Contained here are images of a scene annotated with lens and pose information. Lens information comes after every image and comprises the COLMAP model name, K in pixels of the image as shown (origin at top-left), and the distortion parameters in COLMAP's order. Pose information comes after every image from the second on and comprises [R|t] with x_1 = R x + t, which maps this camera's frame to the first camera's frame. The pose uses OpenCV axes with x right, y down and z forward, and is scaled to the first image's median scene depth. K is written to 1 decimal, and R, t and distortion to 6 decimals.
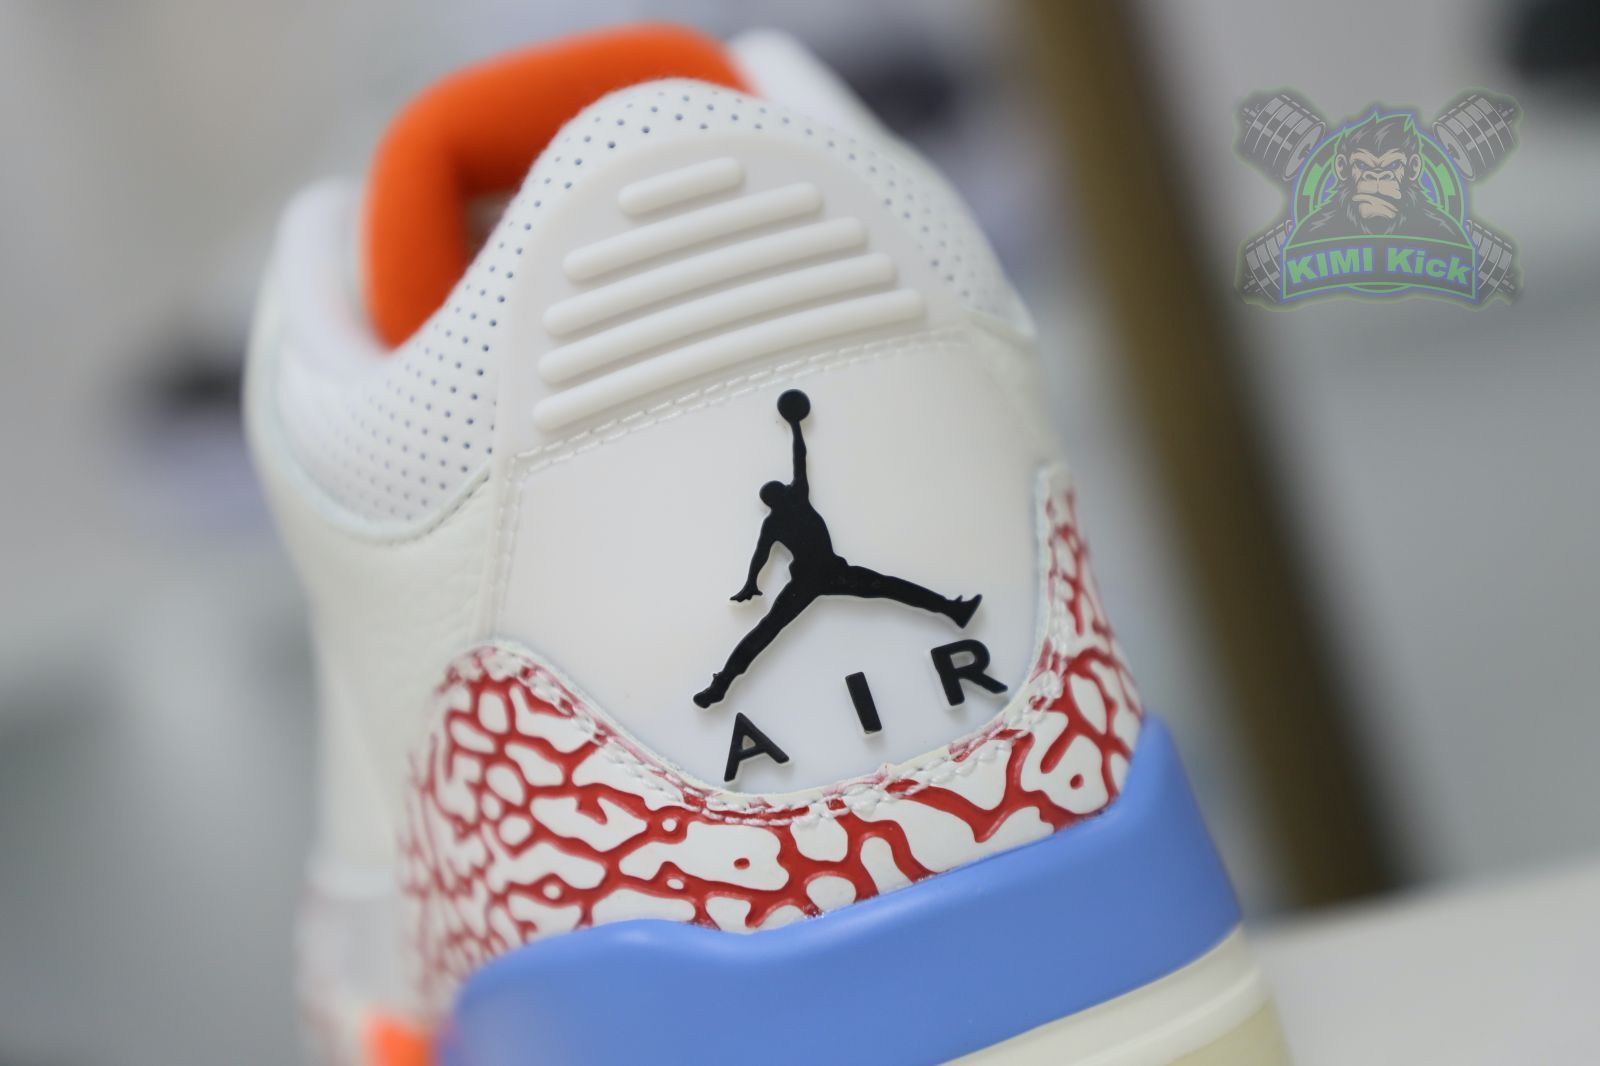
lens RADIAL K [[4037.9, 0, 800.0], [0, 4037.9, 533.0], [0, 0, 1]] dist [0.072897, 7.136795]
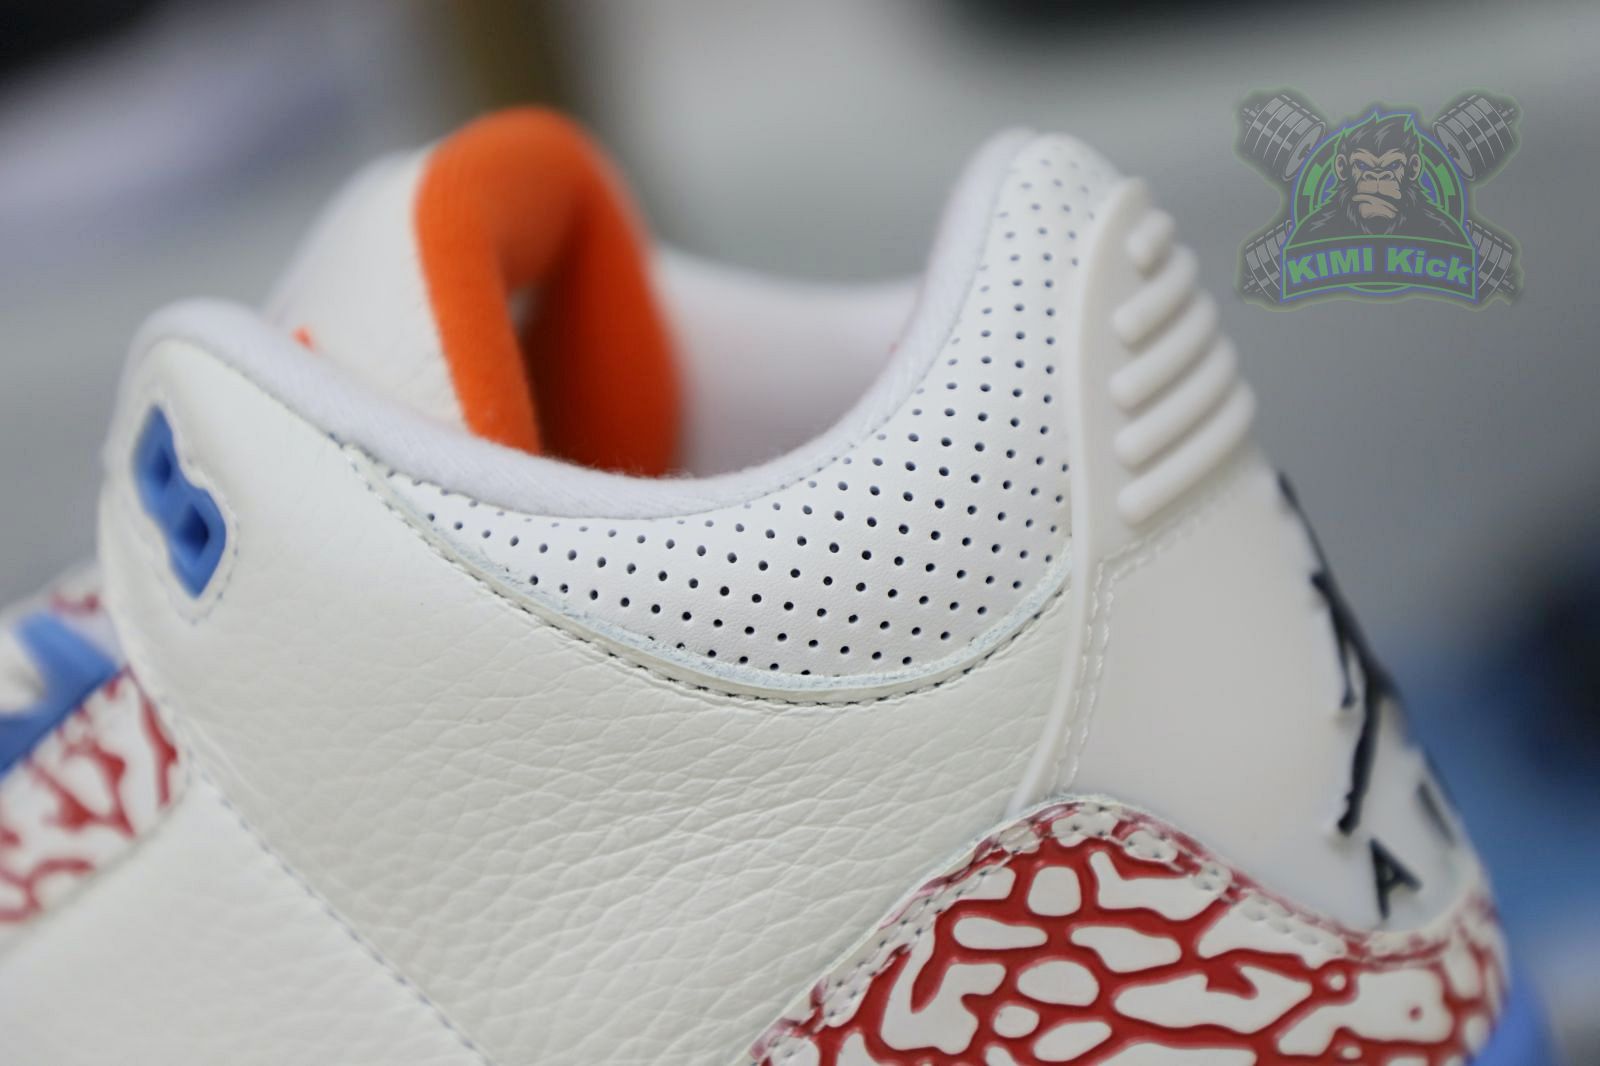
lens RADIAL K [[4037.9, 0, 800.0], [0, 4037.9, 533.0], [0, 0, 1]] dist [0.072897, 7.136795]
pose [[0.522787, -0.006399, 0.852439, -0.794035], [0.133006, 0.988338, -0.074151, 0.027845], [-0.842023, 0.152145, 0.517541, 0.635160]]
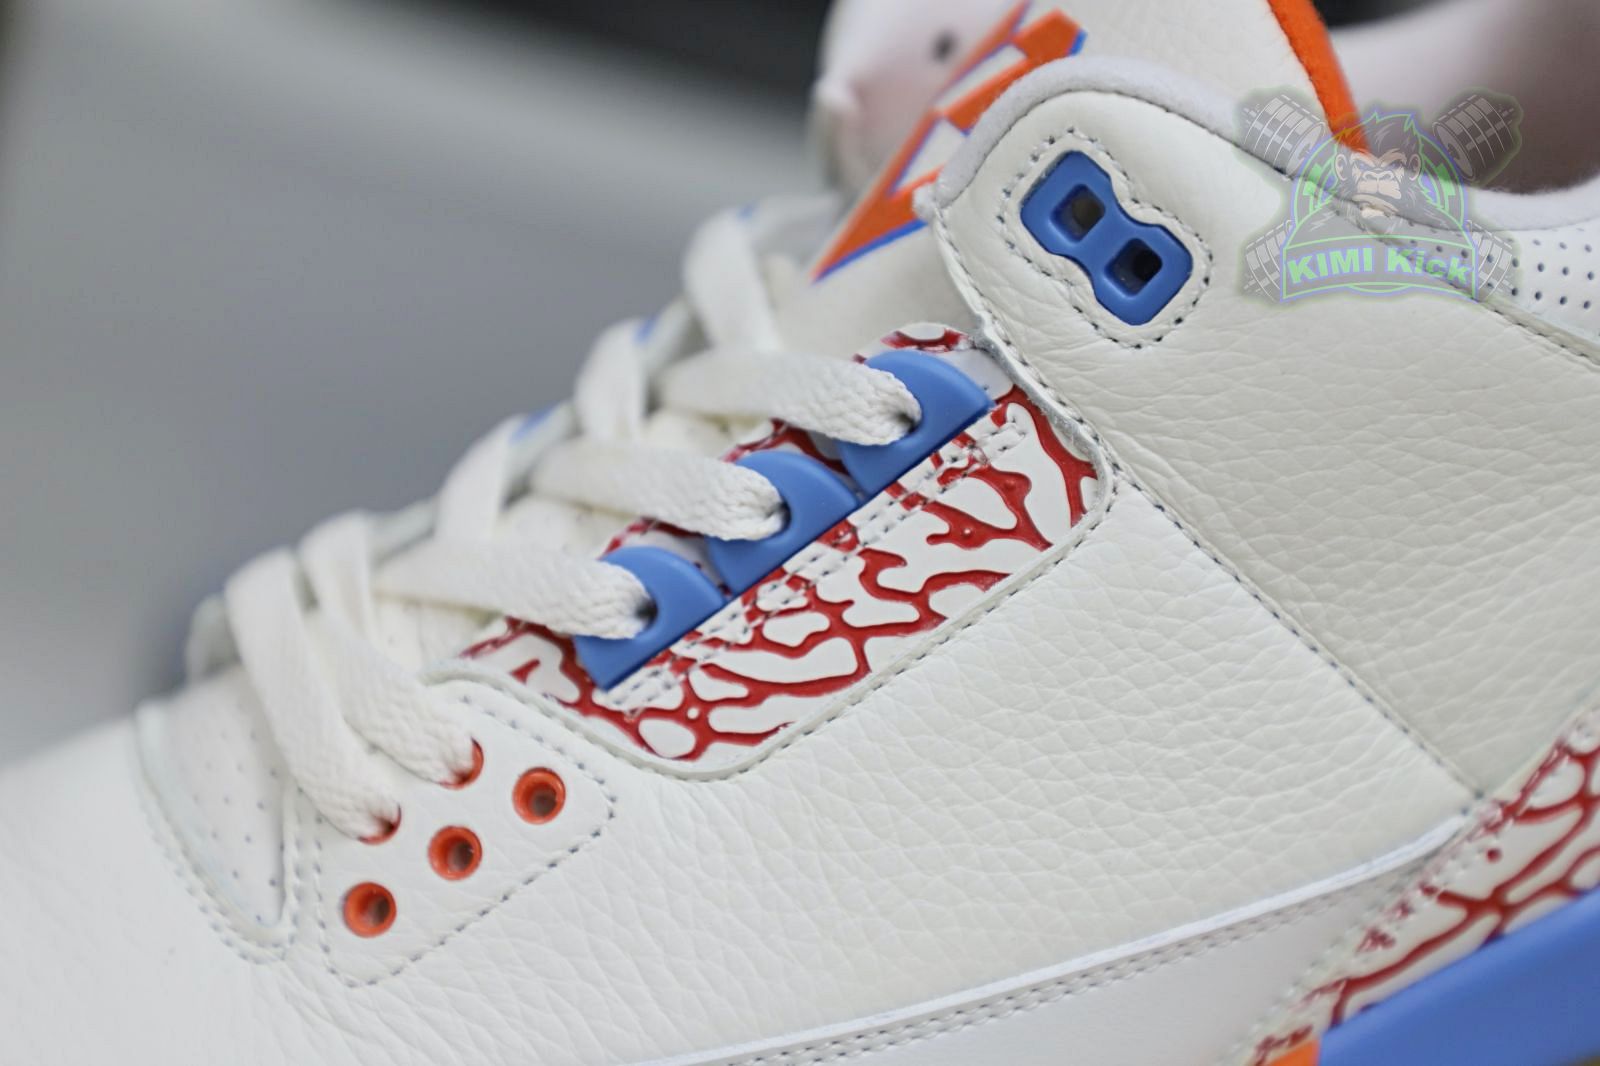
lens RADIAL K [[4037.9, 0, 800.0], [0, 4037.9, 533.0], [0, 0, 1]] dist [0.072897, 7.136795]
pose [[0.013635, -0.067738, 0.997610, -1.073144], [0.201499, 0.977421, 0.063613, -0.065341], [-0.979394, 0.200150, 0.026976, 1.236443]]
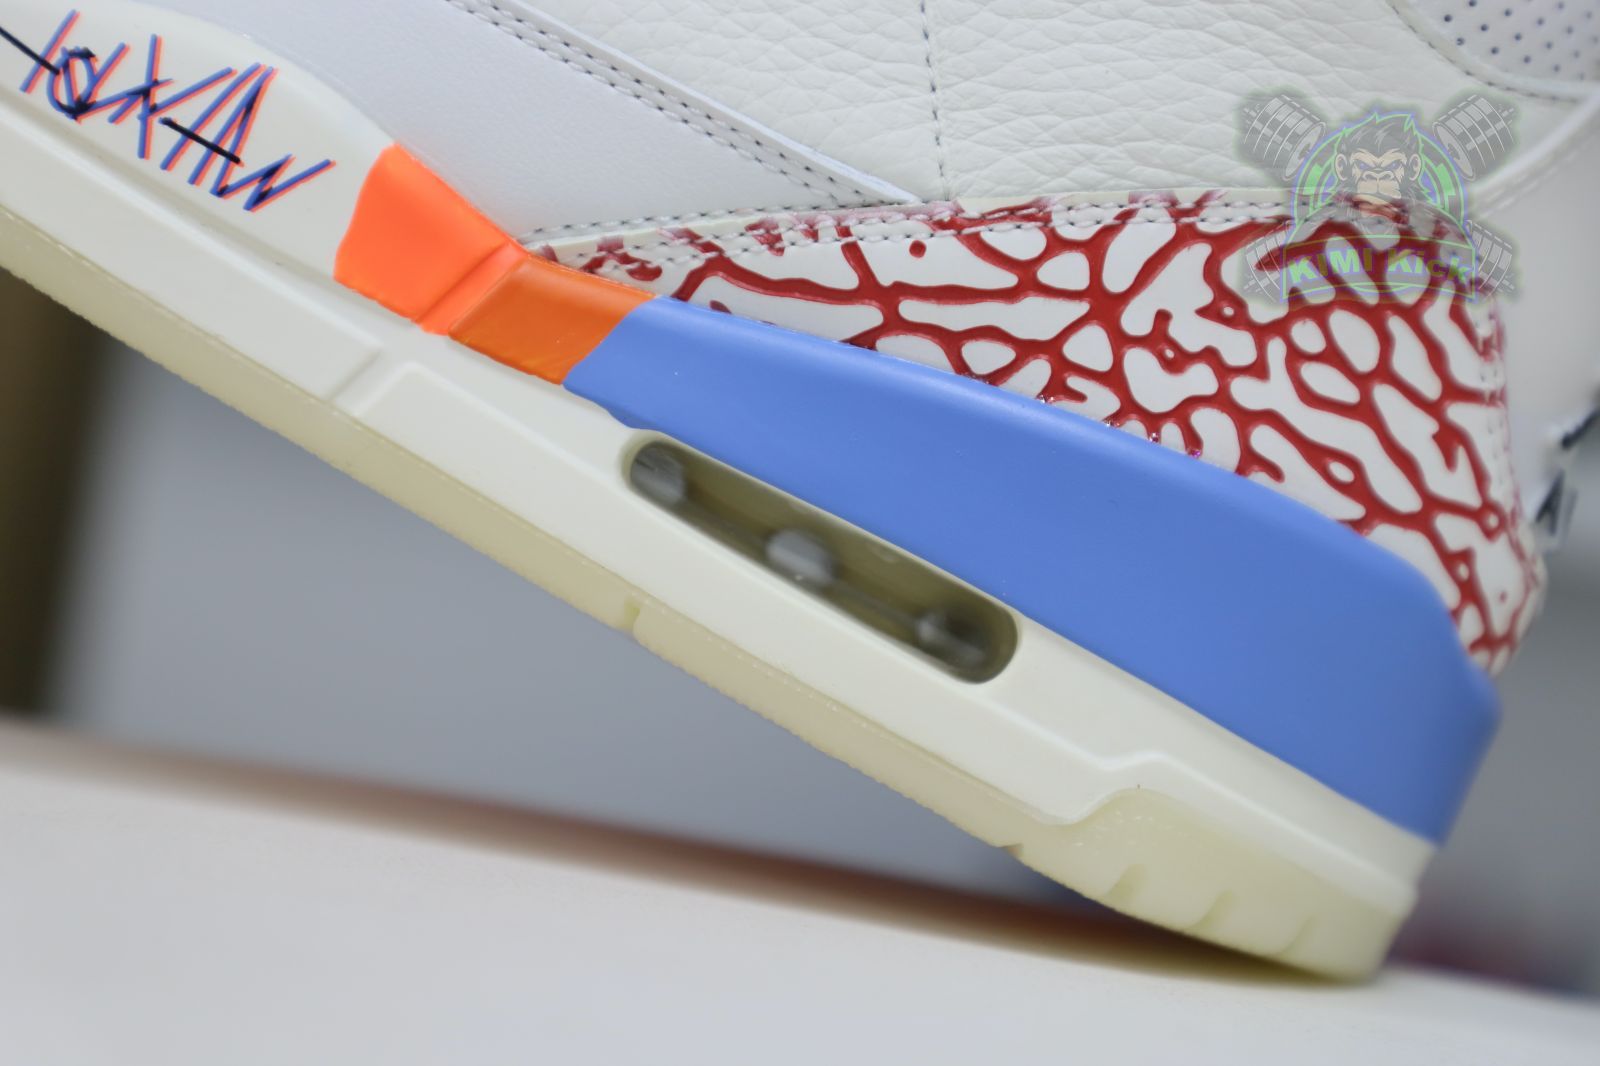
lens RADIAL K [[4037.9, 0, 800.0], [0, 4037.9, 533.0], [0, 0, 1]] dist [0.072897, 7.136795]
pose [[0.115062, 0.441759, 0.889725, -0.906880], [-0.520073, 0.789899, -0.324937, 0.471766], [-0.846336, -0.425334, 0.320634, 0.813982]]
